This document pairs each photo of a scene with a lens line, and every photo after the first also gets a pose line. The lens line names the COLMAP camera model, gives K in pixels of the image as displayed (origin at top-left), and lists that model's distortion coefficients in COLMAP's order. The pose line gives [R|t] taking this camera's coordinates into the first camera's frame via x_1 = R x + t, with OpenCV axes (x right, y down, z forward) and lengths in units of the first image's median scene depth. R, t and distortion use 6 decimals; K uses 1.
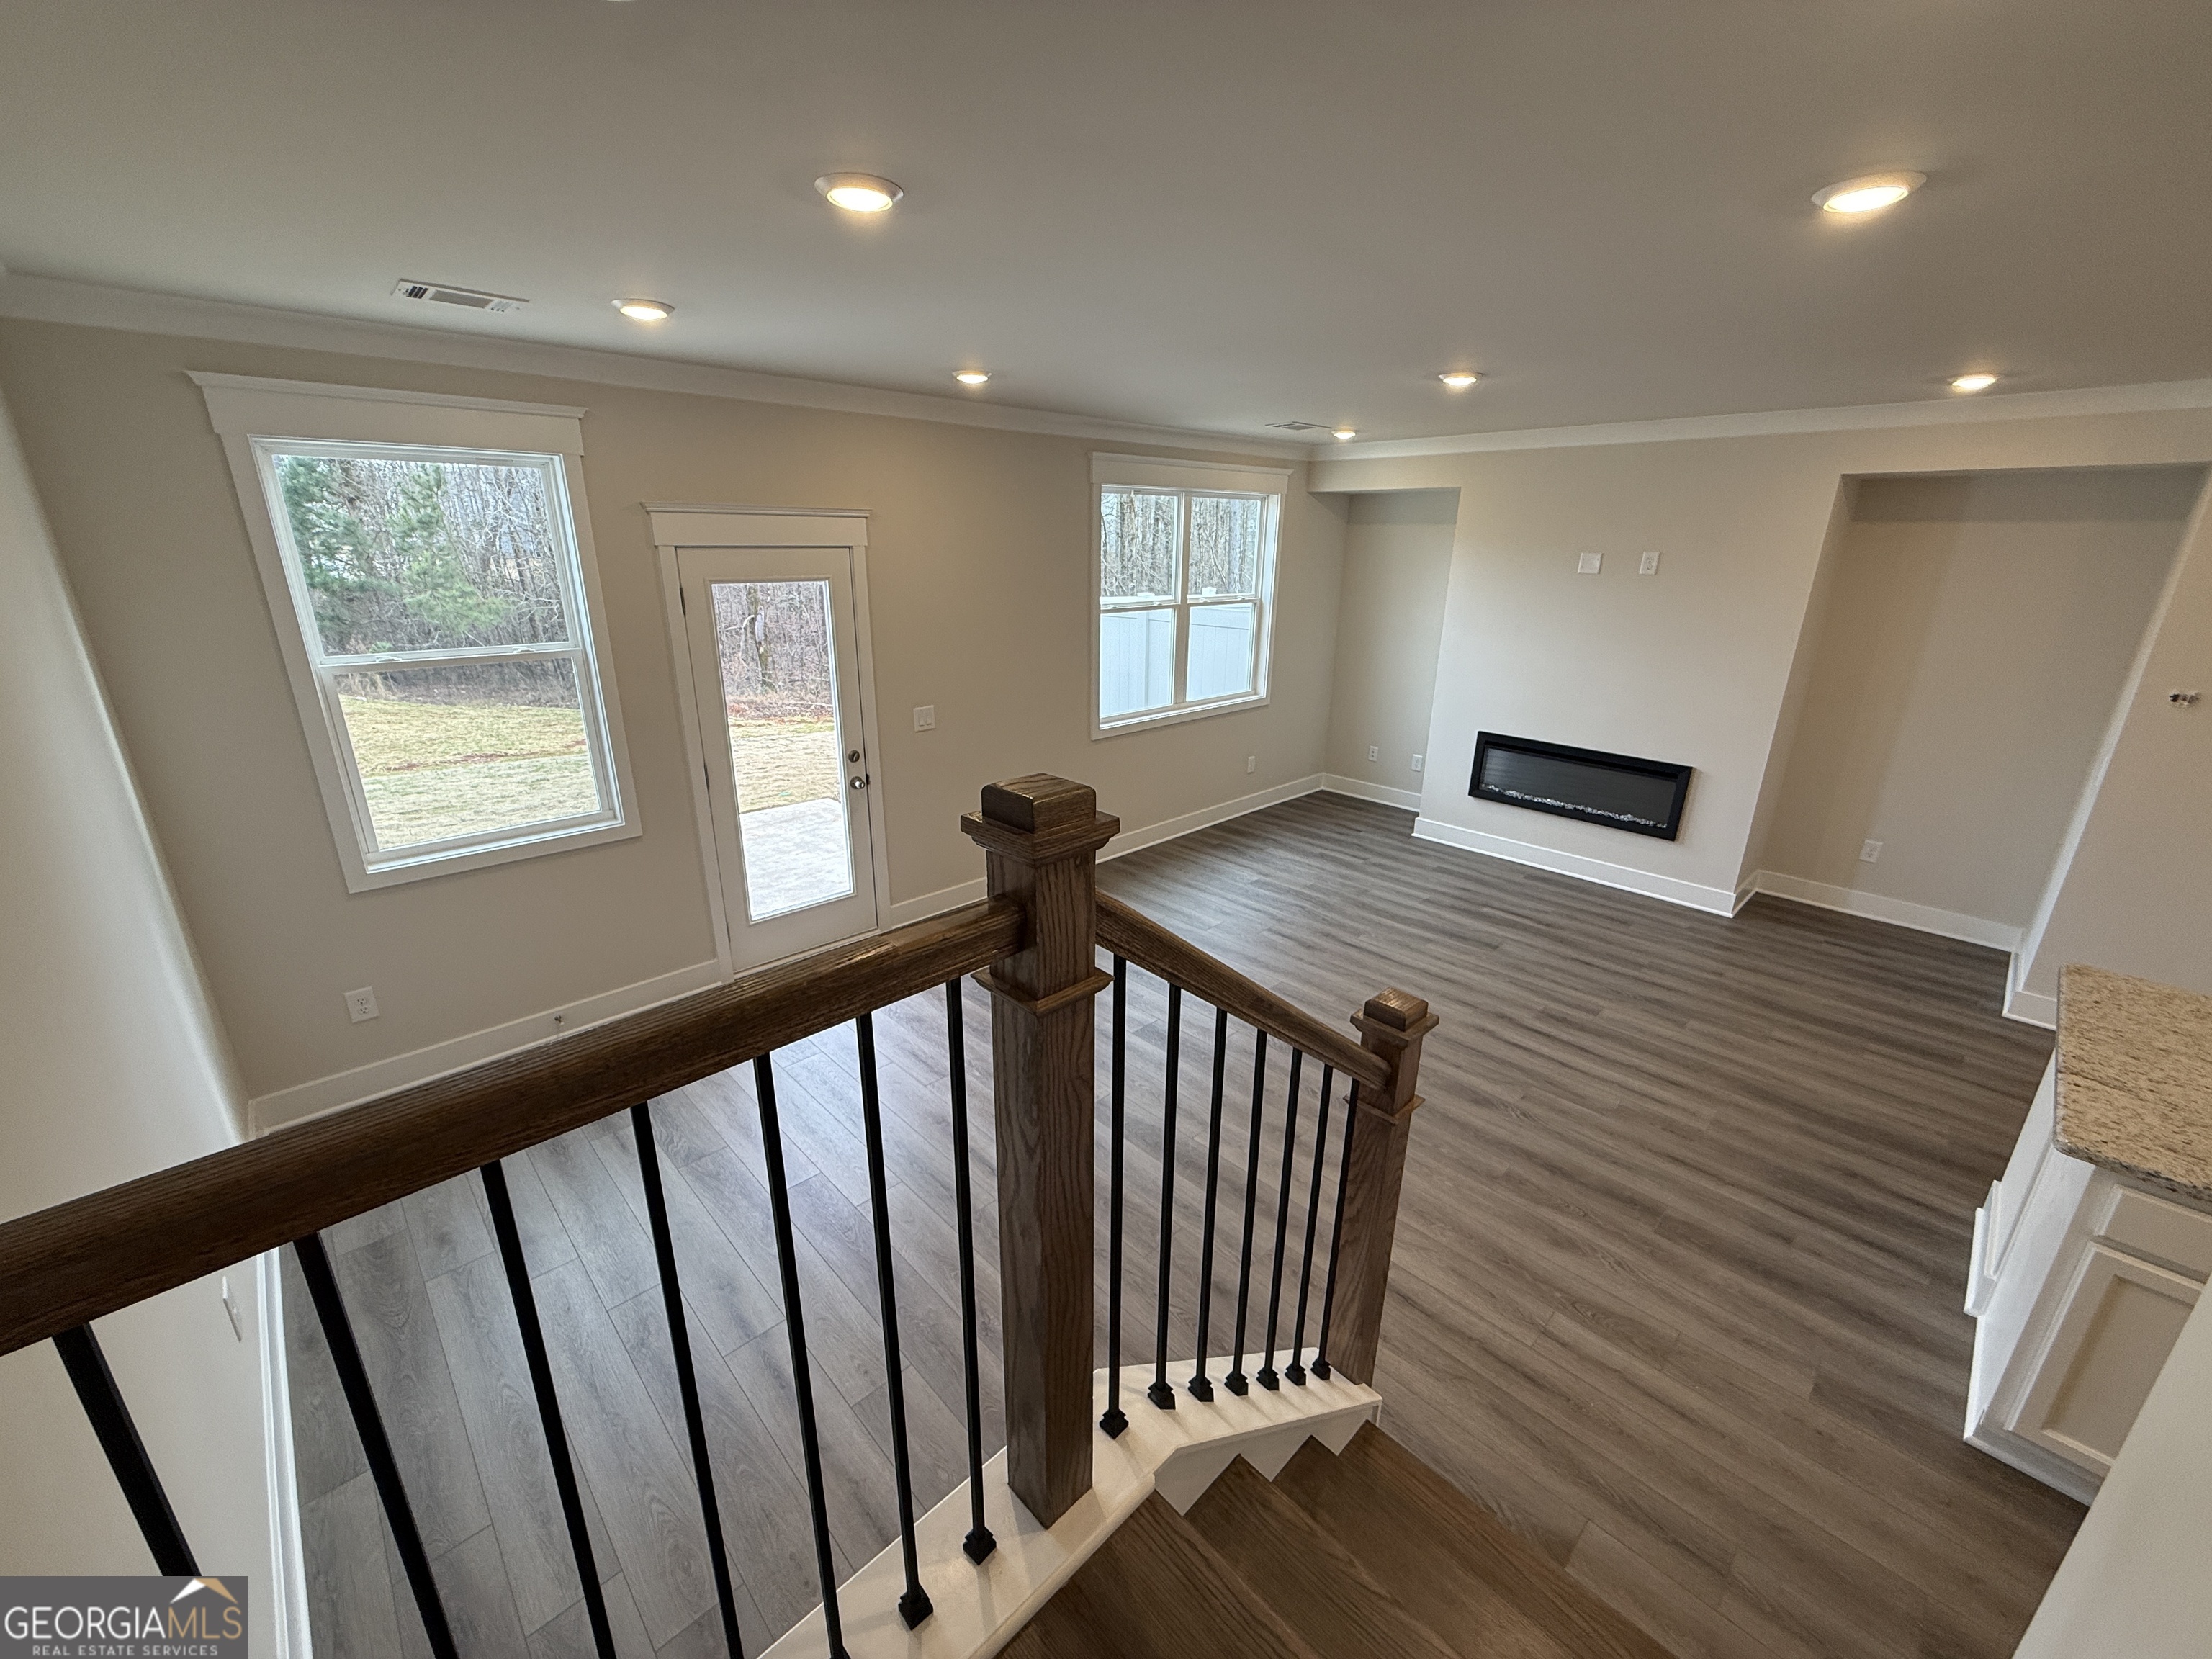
lens RADIAL K [[878.3, 0, 1106.5], [0, 878.3, 828.4], [0, 0, 1]] dist [-0.000115, 0.000339]
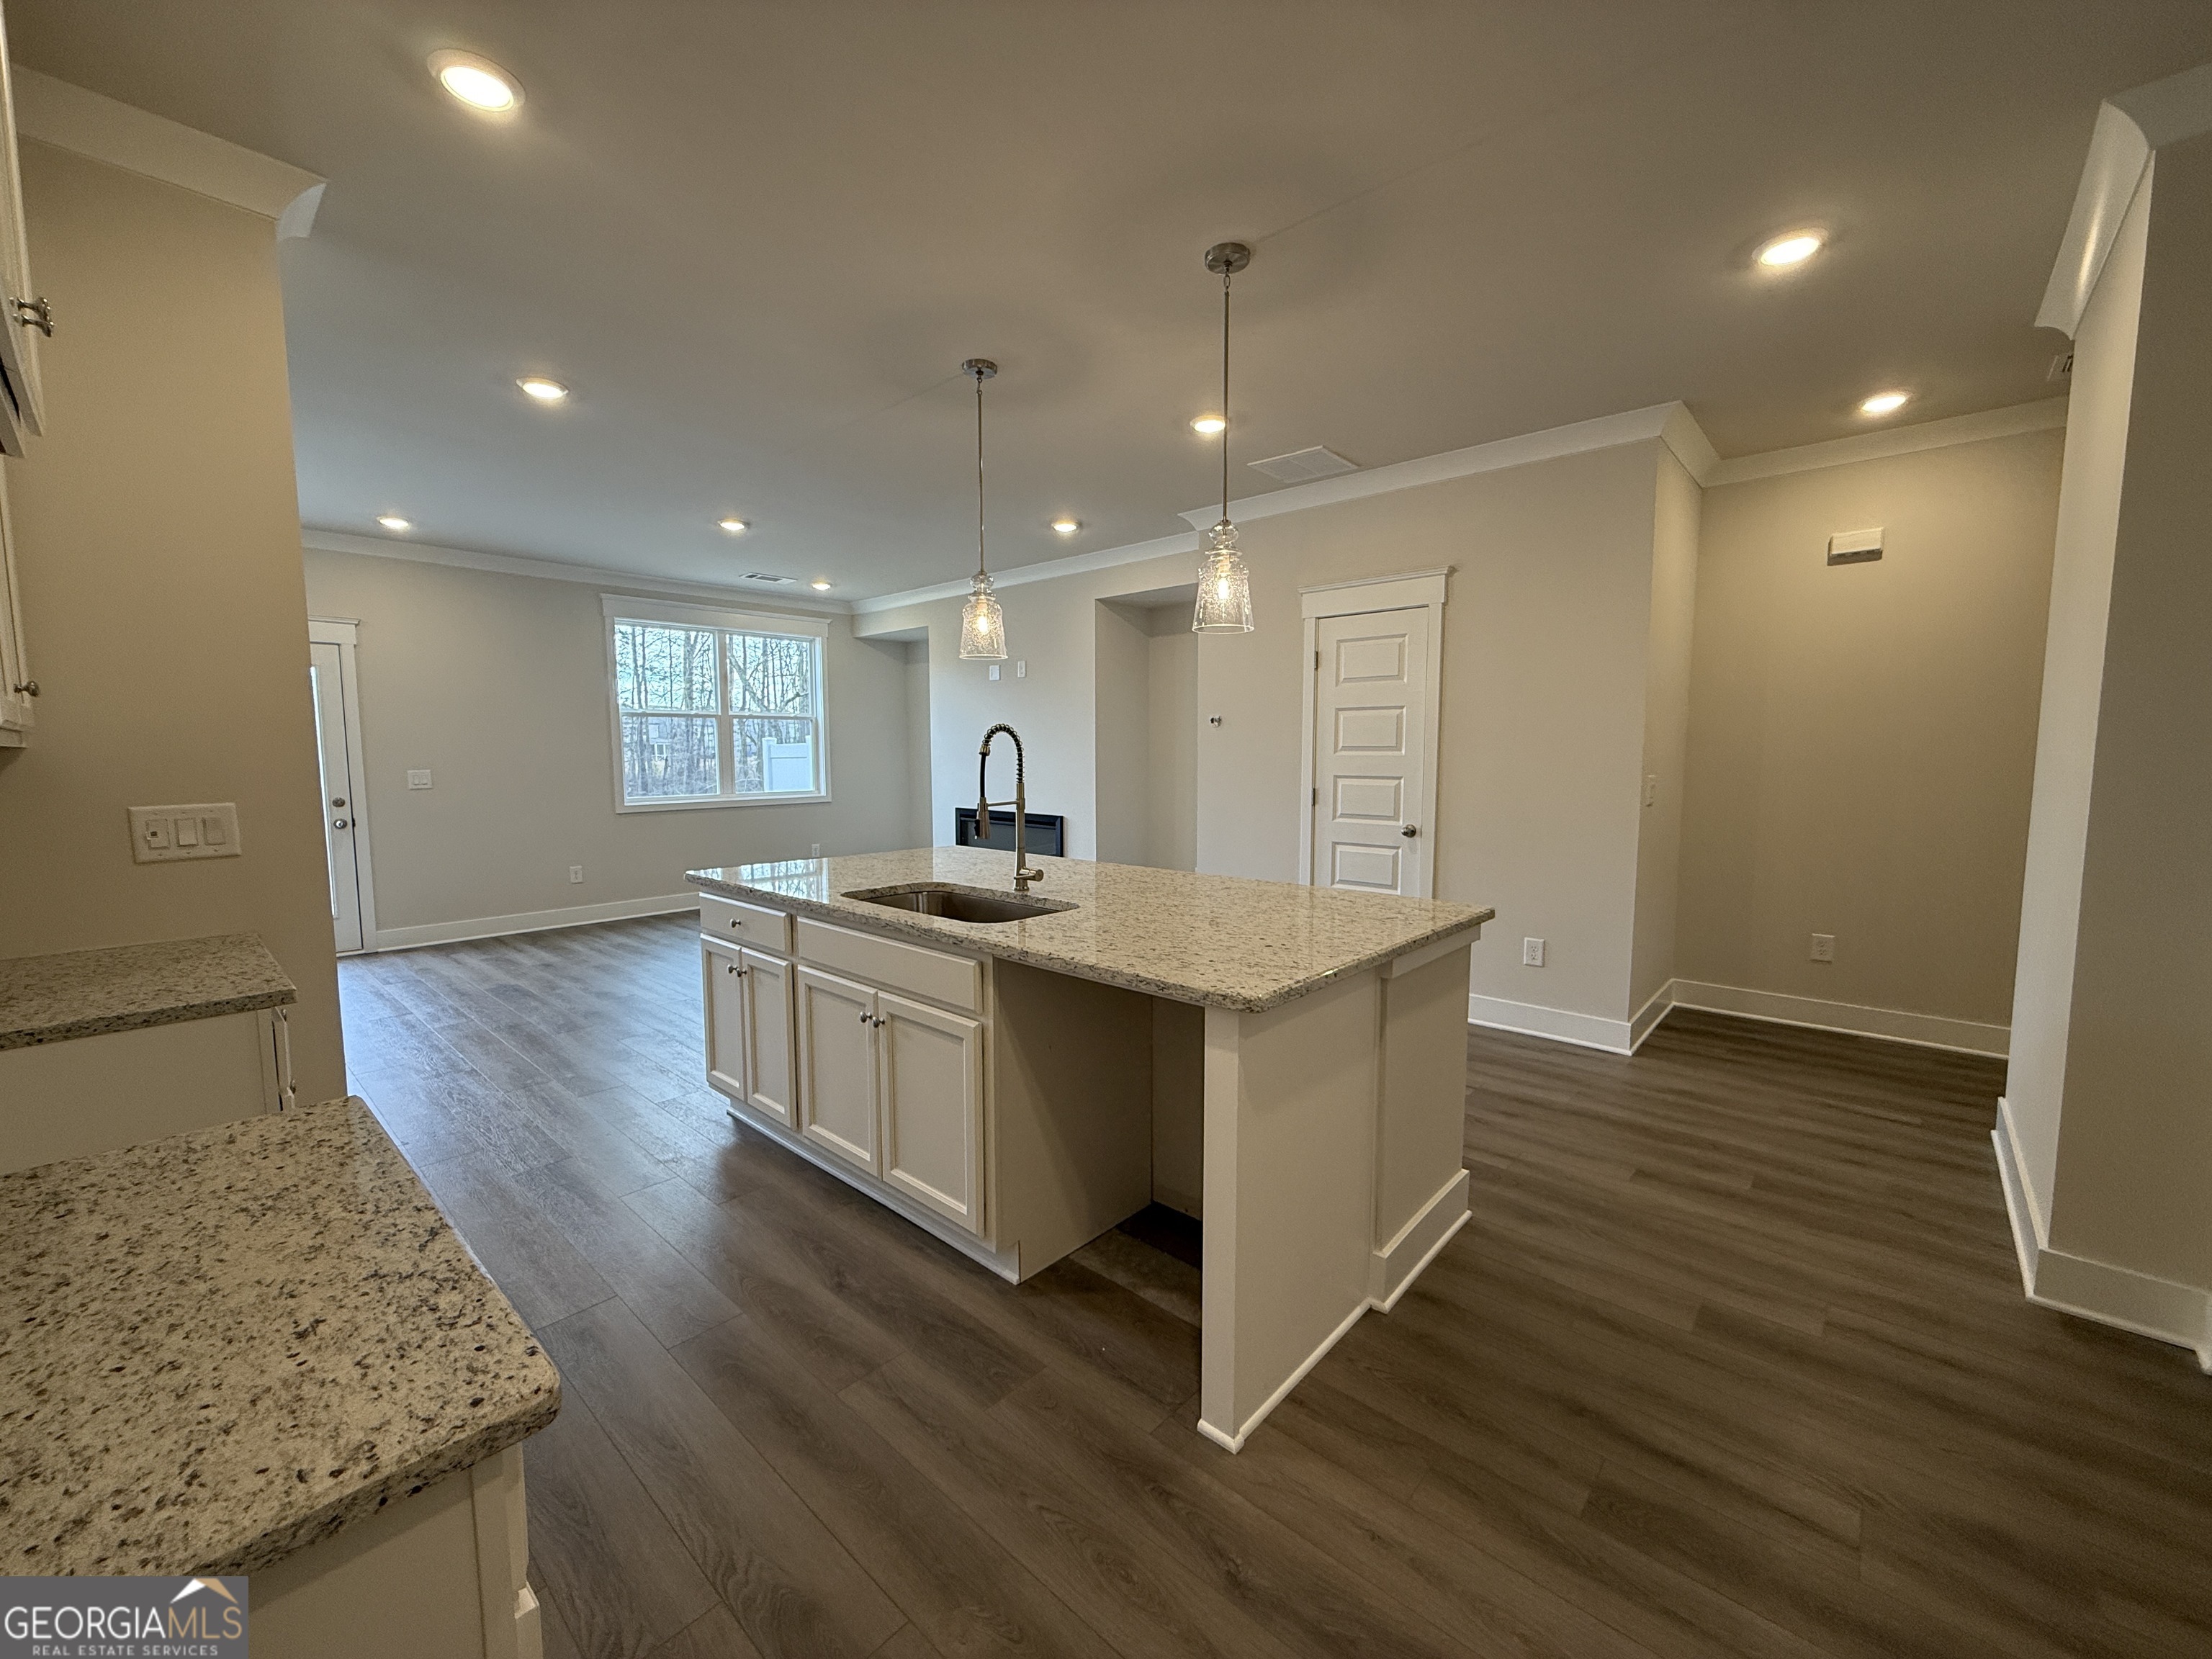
lens RADIAL K [[878.3, 0, 1100.3], [0, 878.3, 831.5], [0, 0, 1]] dist [-0.000115, 0.000339]
pose [[0.997672, -0.018098, 0.065753, 0.737096], [0.032400, 0.974171, -0.223474, 0.282374], [-0.060010, 0.225084, 0.972490, -0.301164]]
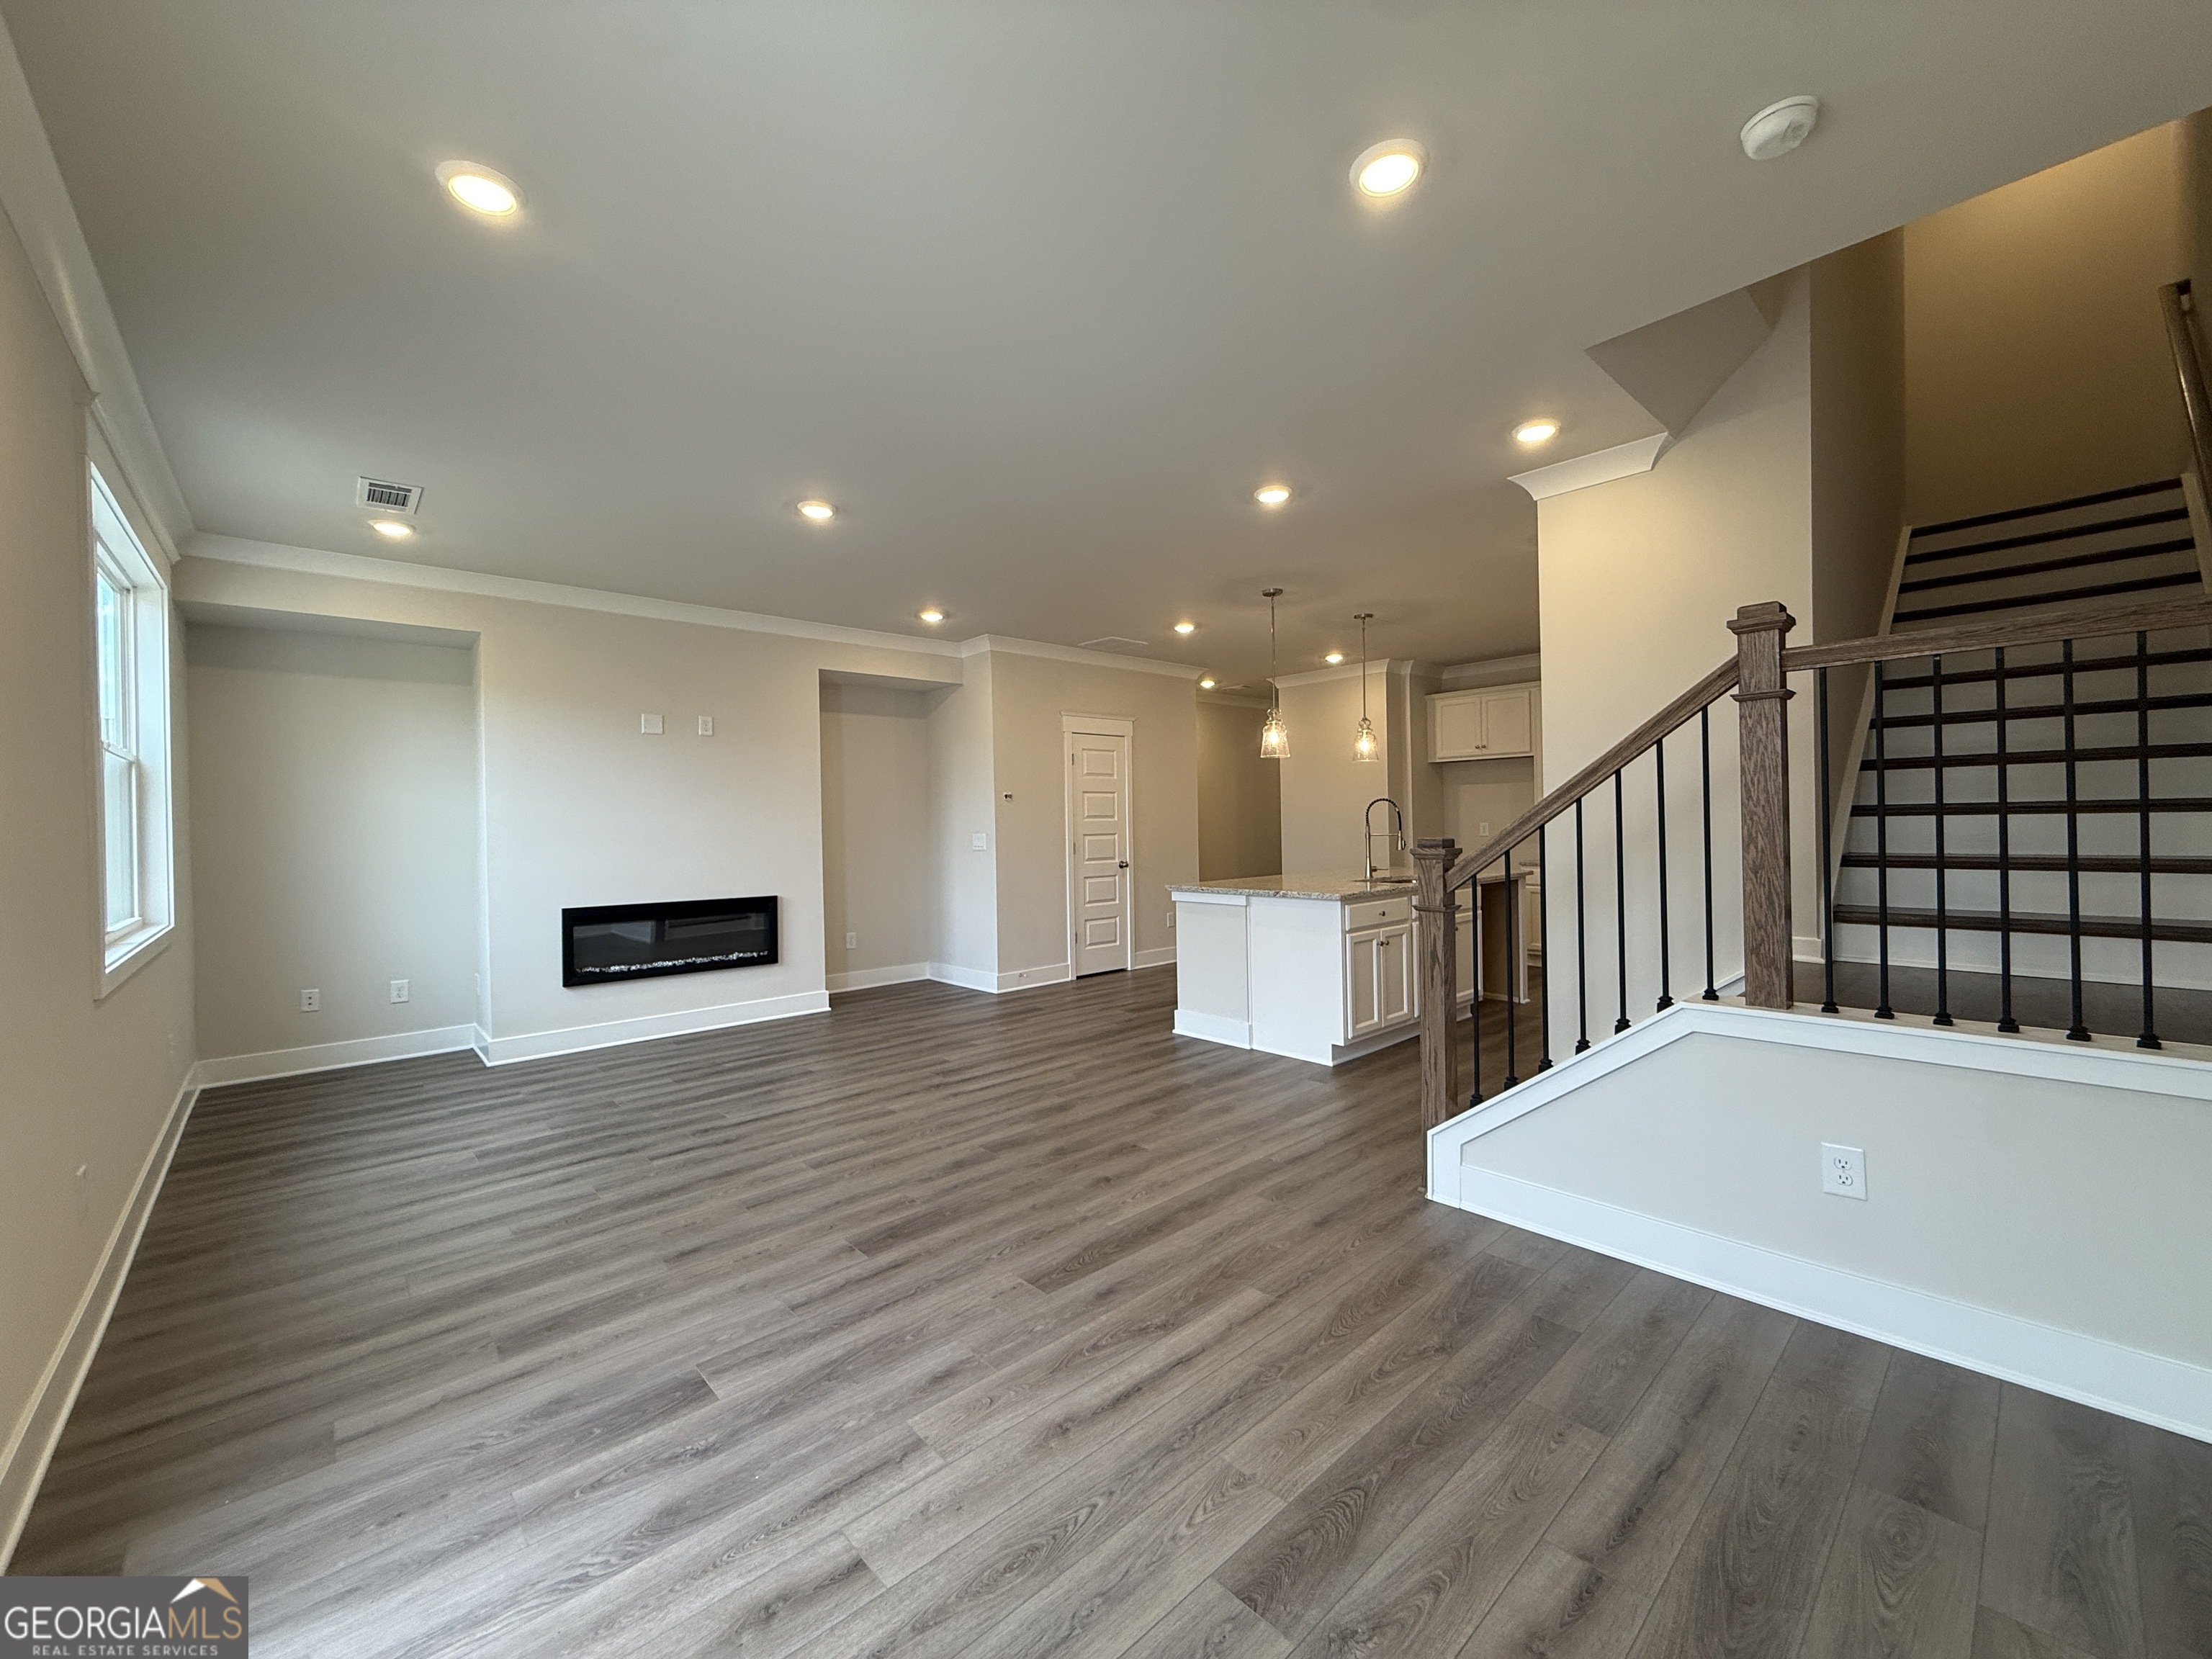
lens RADIAL K [[878.3, 0, 1094.0], [0, 878.3, 832.6], [0, 0, 1]] dist [-0.000115, 0.000339]
pose [[0.034954, -0.019614, 0.999196, -0.552940], [0.333149, 0.942849, 0.006854, -0.019101], [-0.942226, 0.332641, 0.039491, 0.612916]]
